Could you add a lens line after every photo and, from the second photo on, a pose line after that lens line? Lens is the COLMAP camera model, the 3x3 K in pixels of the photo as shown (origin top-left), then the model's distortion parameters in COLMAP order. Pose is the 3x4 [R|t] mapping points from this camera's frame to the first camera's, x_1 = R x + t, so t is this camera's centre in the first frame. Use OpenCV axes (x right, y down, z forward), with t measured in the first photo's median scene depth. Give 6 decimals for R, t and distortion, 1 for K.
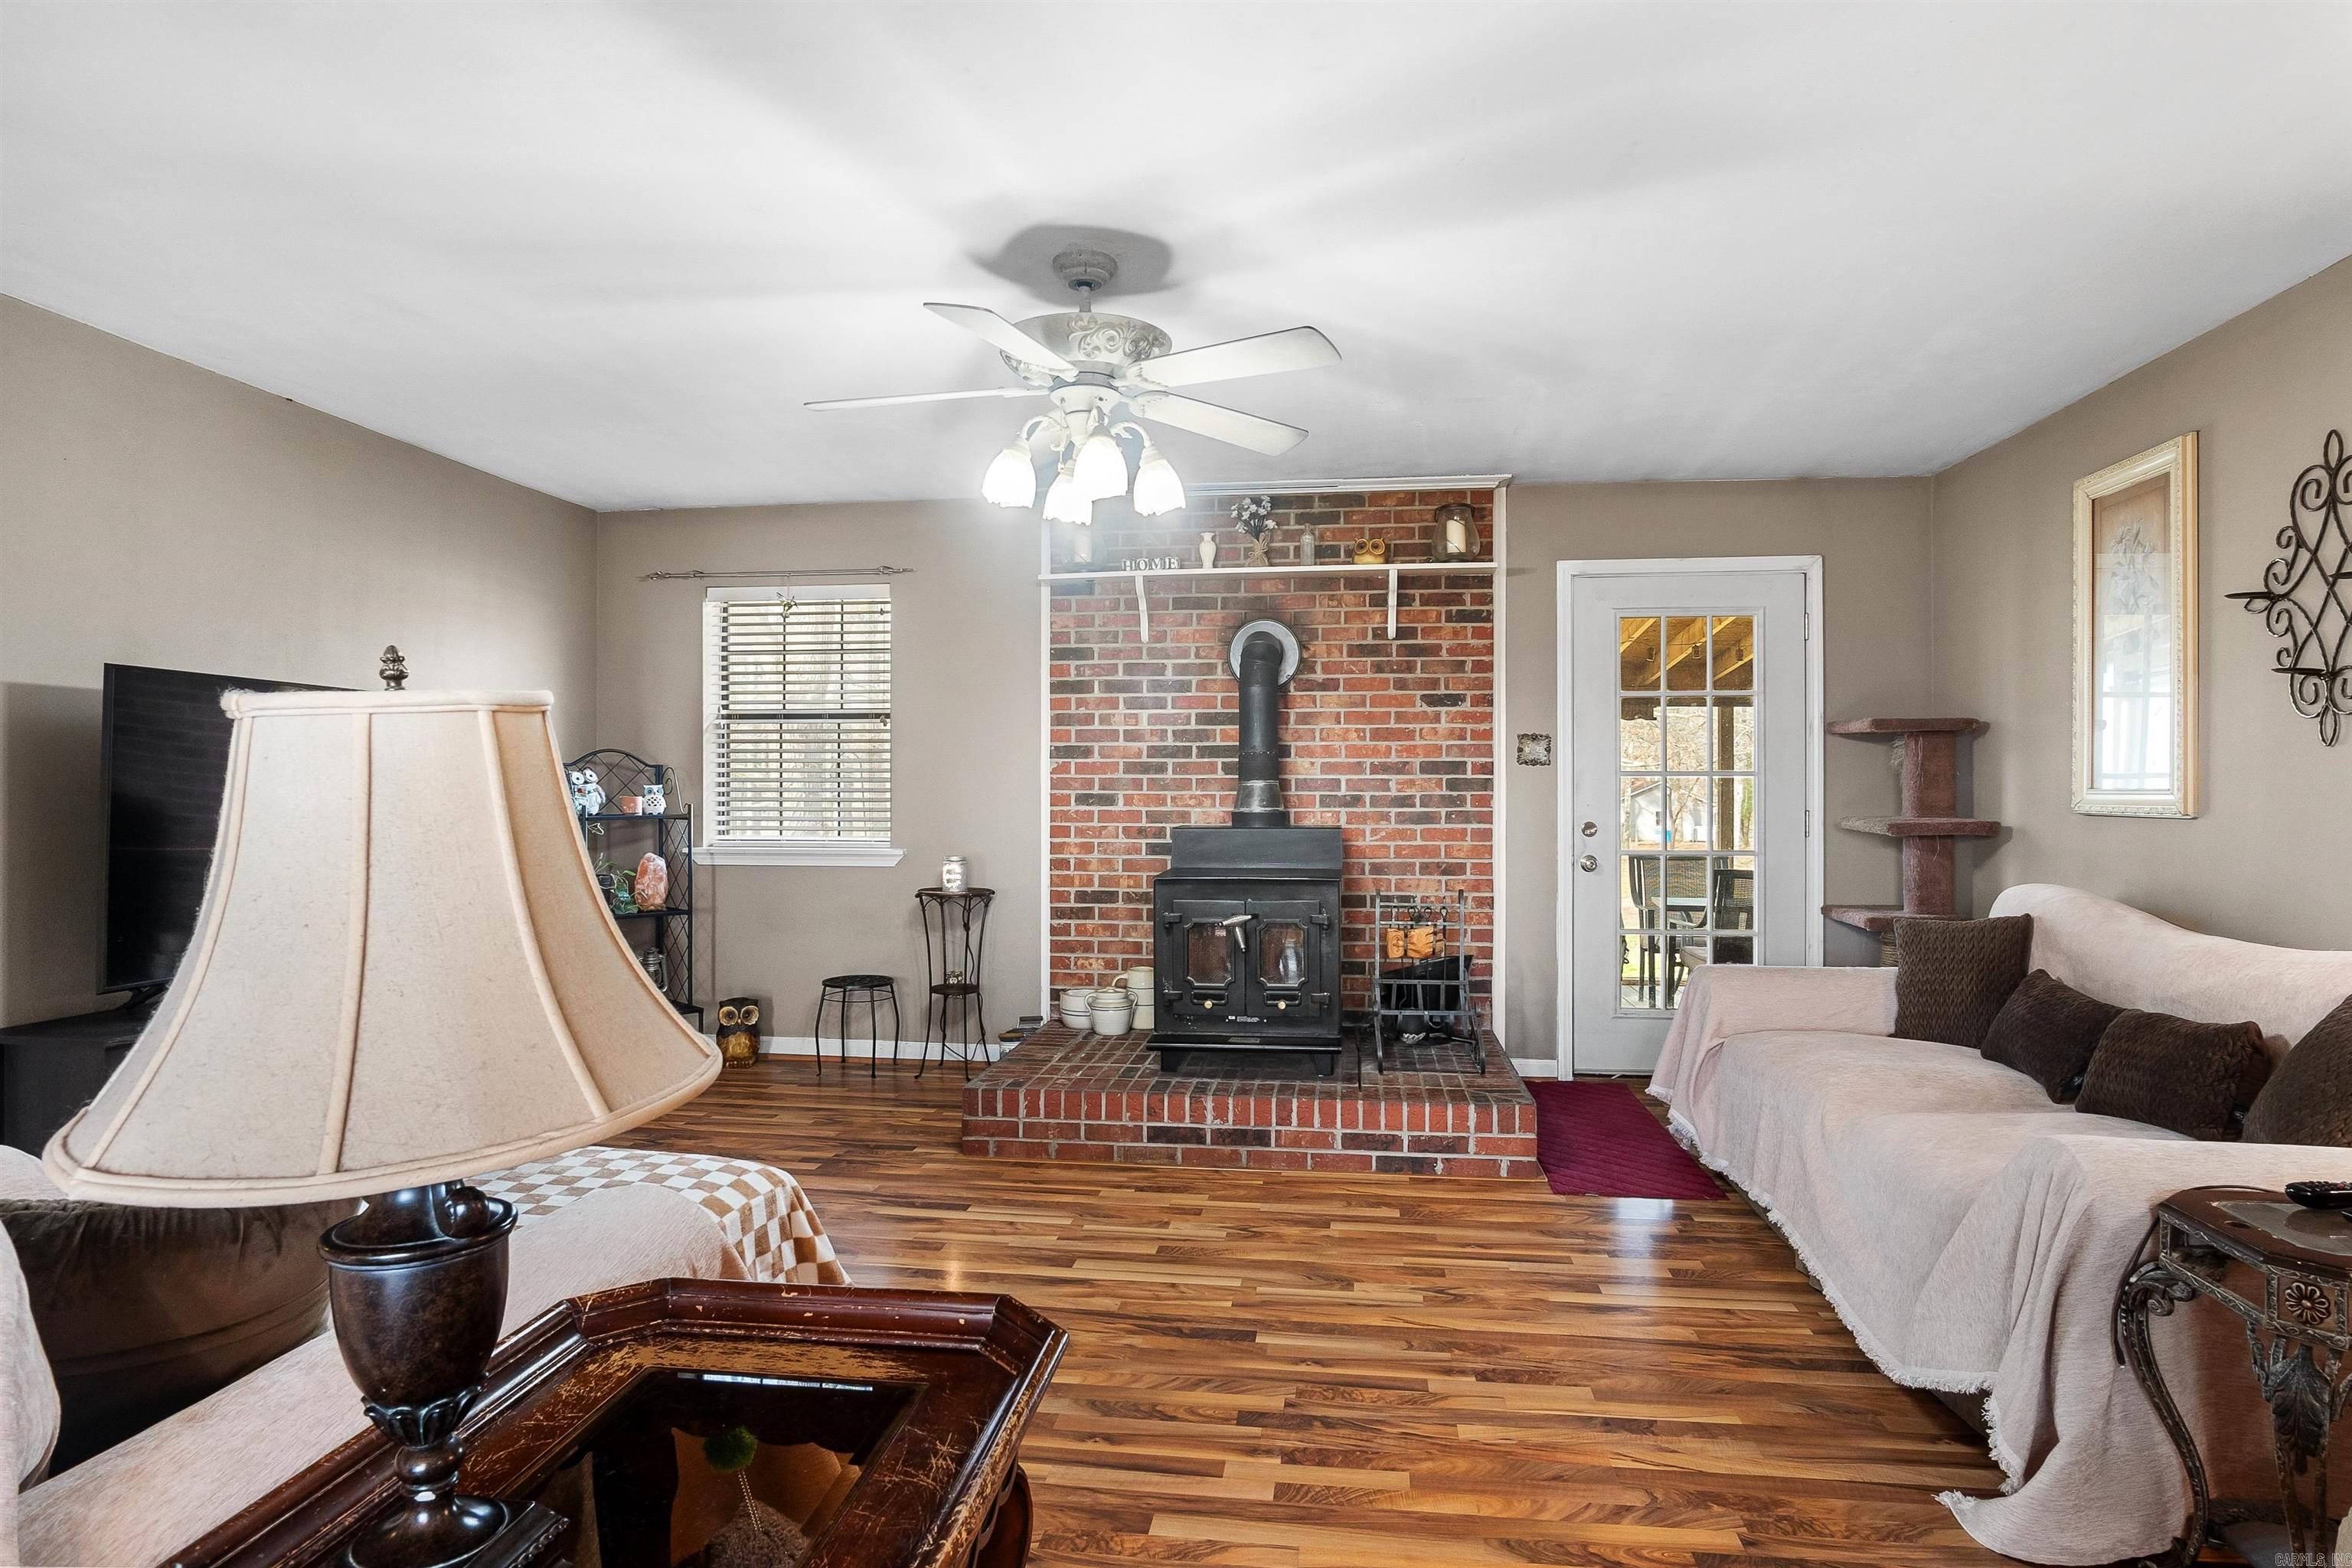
lens RADIAL K [[1313.7, 0, 1163.5], [0, 1313.7, 795.0], [0, 0, 1]] dist [-0.025812, 0.013660]
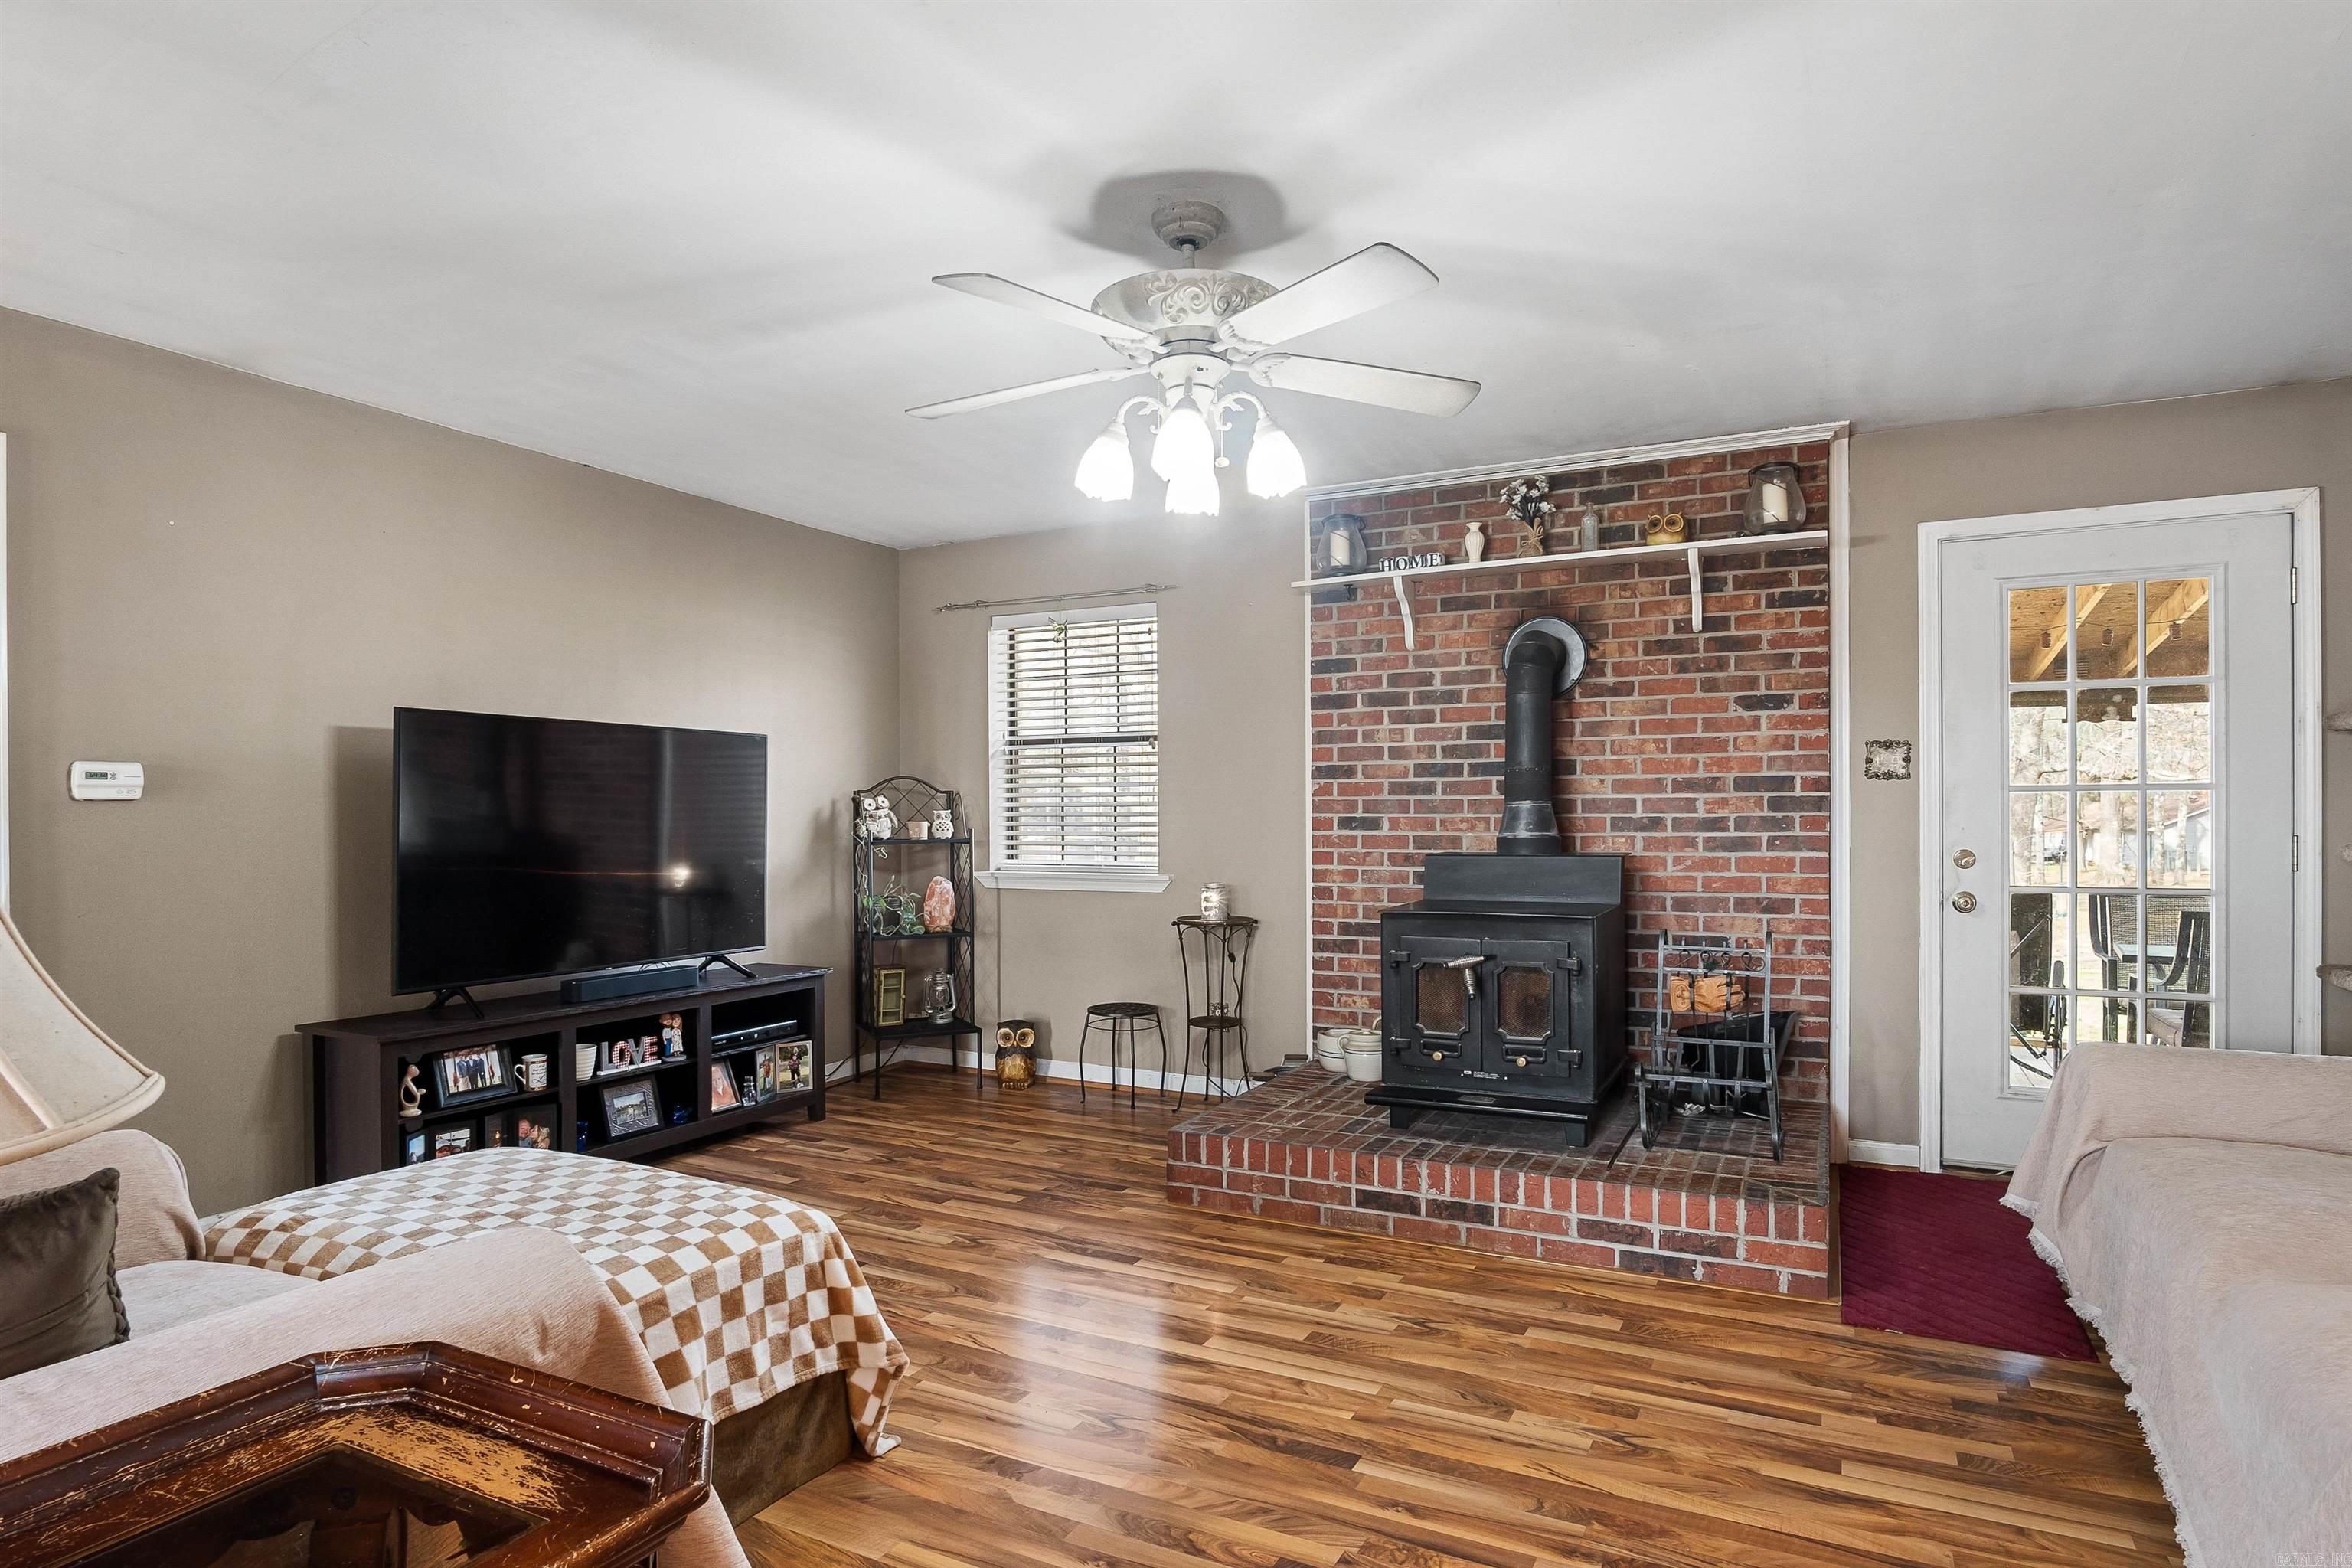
lens RADIAL K [[1298.9, 0, 1175.3], [0, 1298.9, 824.3], [0, 0, 1]] dist [-0.019075, 0.002699]
pose [[0.941418, -0.002469, -0.337232, 0.140308], [0.003835, 0.999987, 0.003383, 0.000649], [0.337220, -0.004478, 0.941415, 0.105586]]
